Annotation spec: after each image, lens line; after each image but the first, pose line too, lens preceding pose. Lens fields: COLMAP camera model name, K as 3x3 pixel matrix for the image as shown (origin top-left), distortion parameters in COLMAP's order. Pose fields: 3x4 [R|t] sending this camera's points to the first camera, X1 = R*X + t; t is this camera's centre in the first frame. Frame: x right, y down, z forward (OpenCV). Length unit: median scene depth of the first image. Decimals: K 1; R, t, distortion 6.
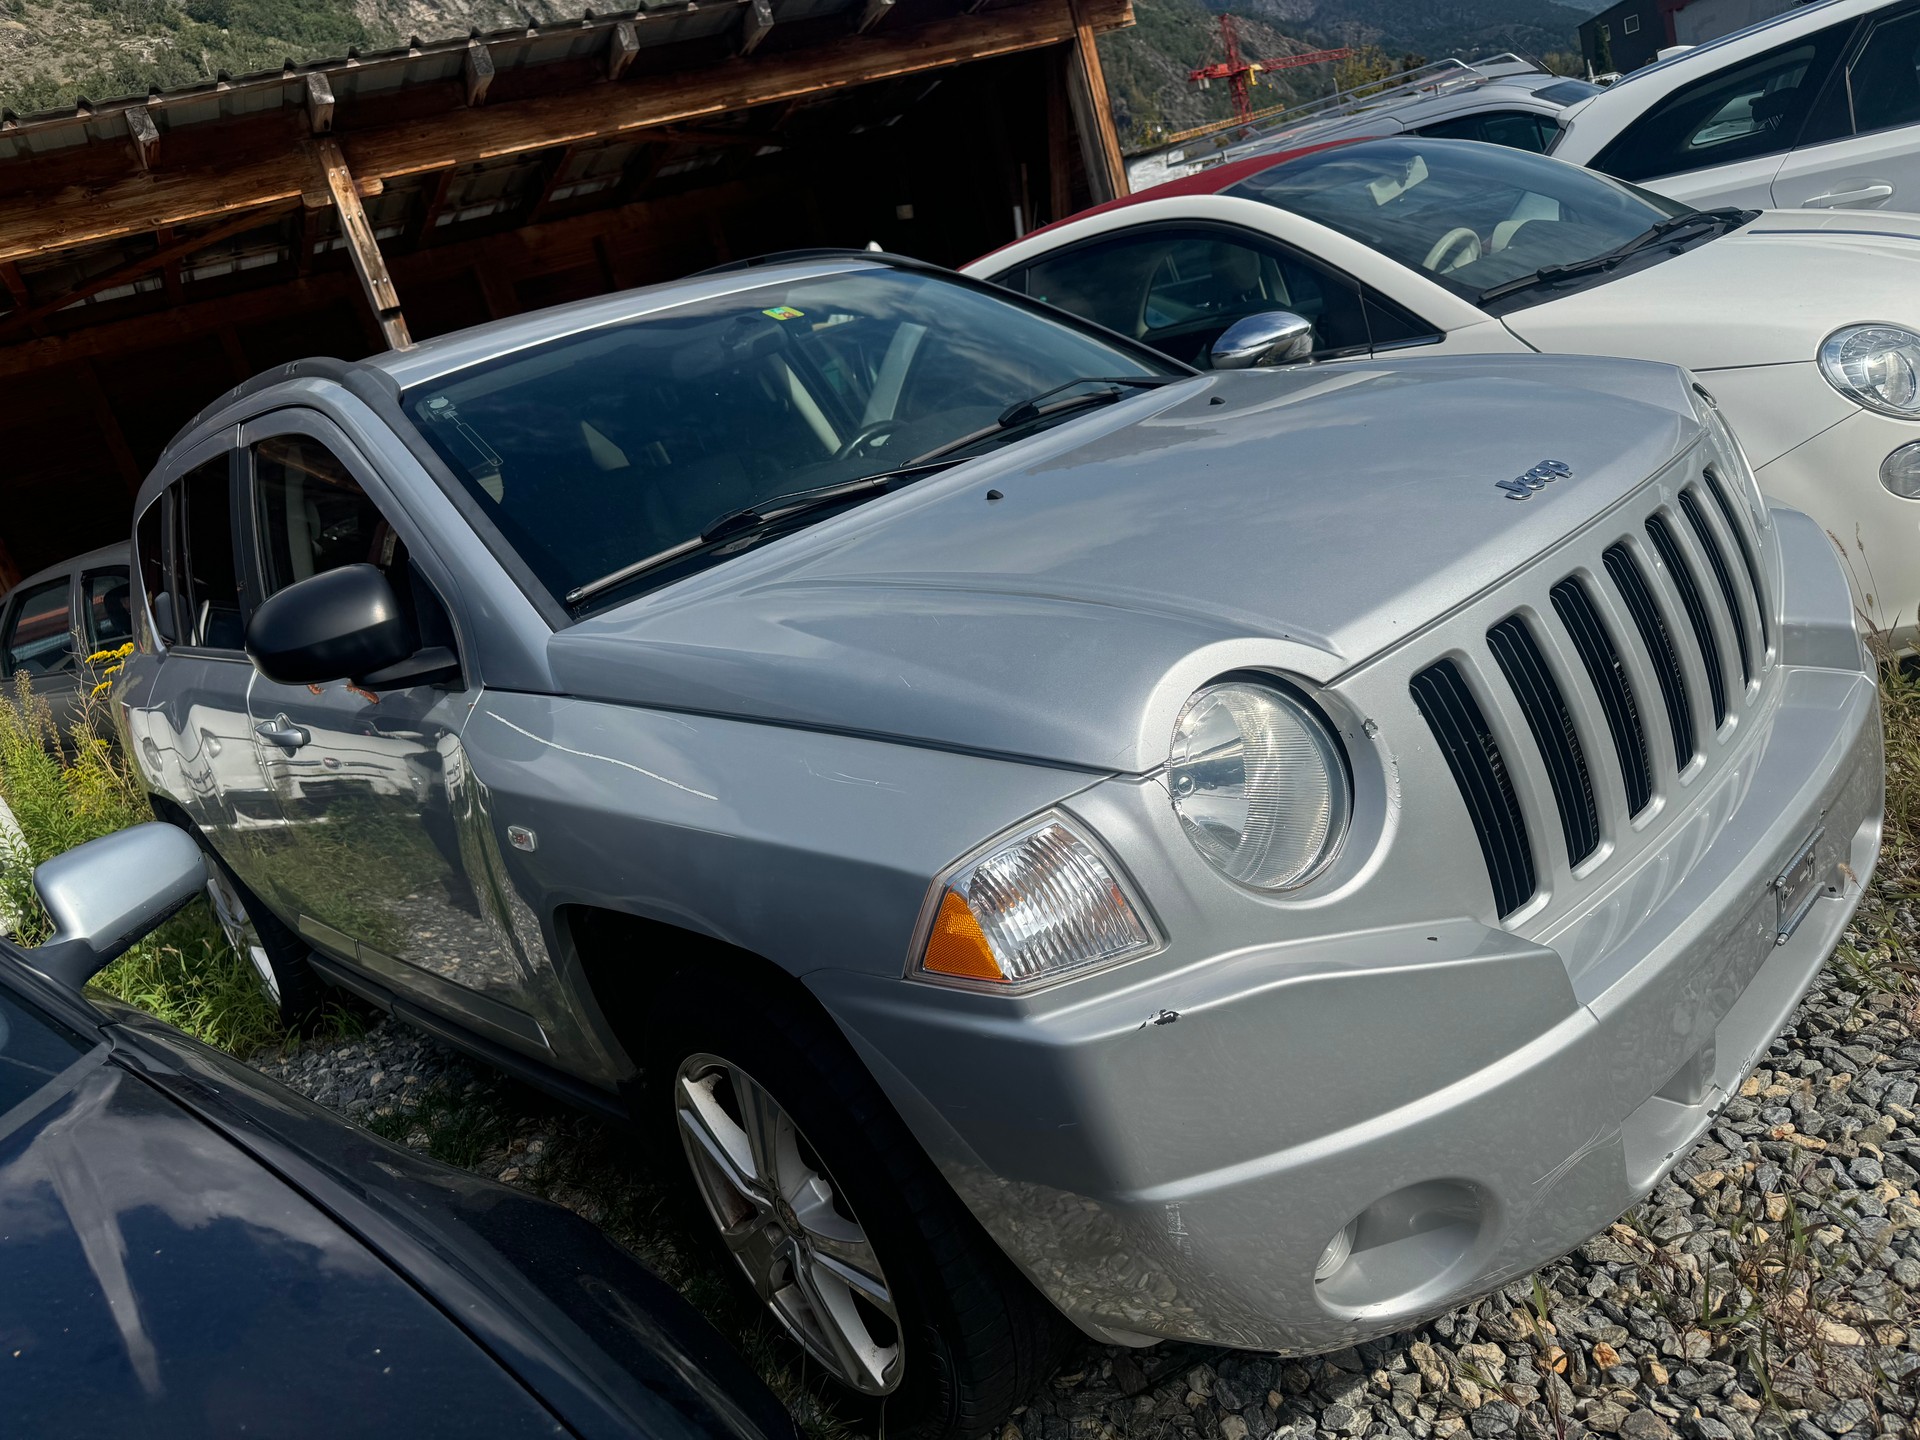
lens RADIAL K [[1372.1, 0, 1033.8], [0, 1372.1, 703.2], [0, 0, 1]] dist [0.008827, -0.015964]
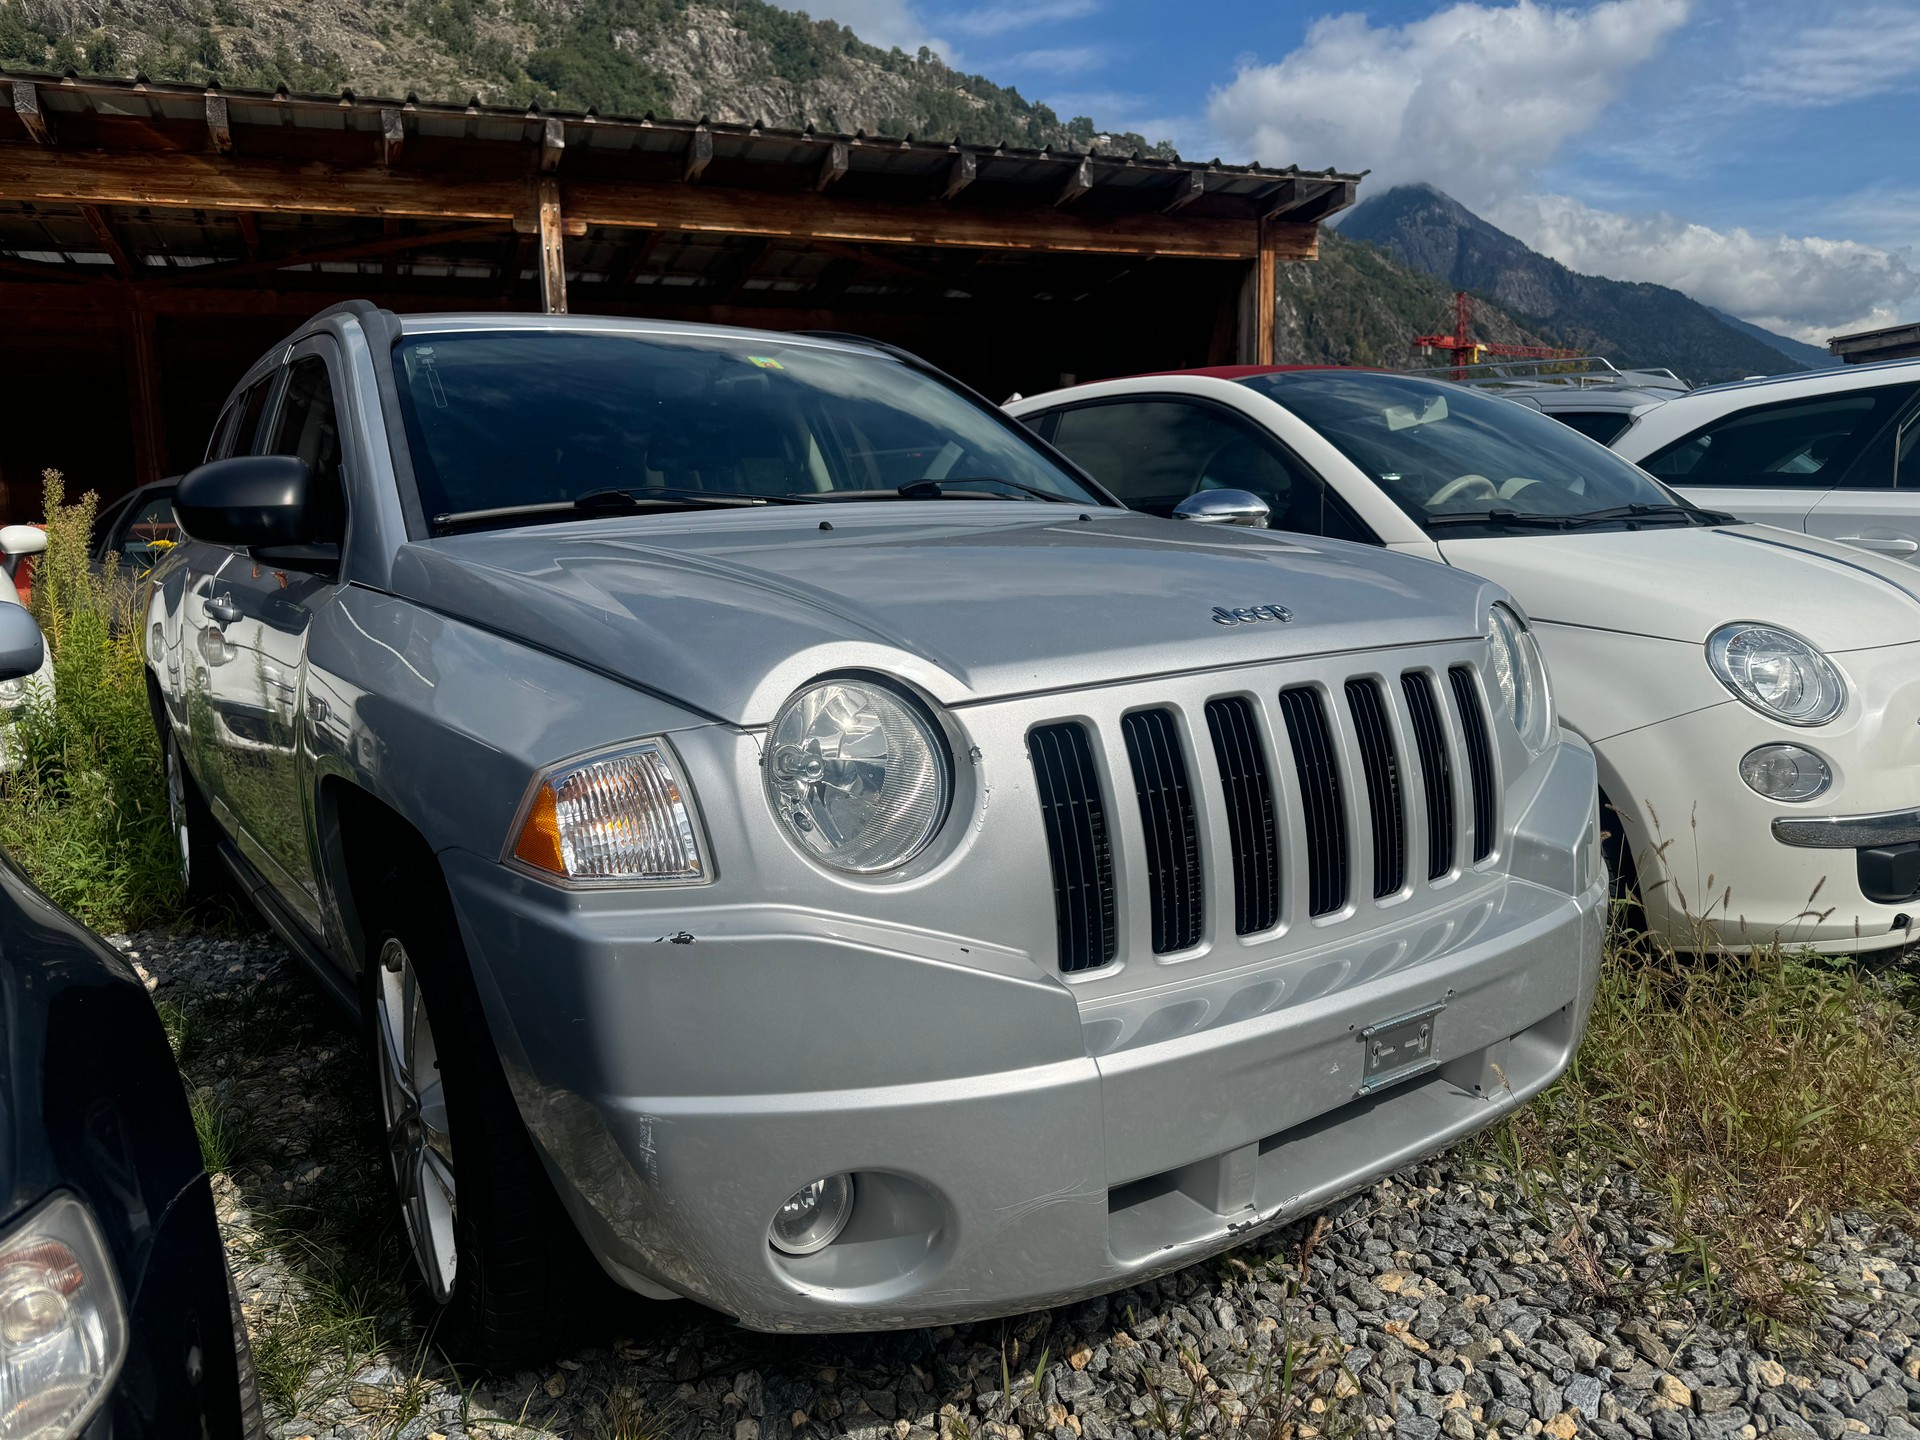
lens RADIAL K [[1372.1, 0, 1033.8], [0, 1372.1, 703.2], [0, 0, 1]] dist [0.008827, -0.015964]
pose [[0.961985, 0.258506, -0.088085, 0.157520], [-0.267607, 0.956626, -0.115125, 0.038442], [0.054504, 0.134321, 0.989438, -0.034493]]
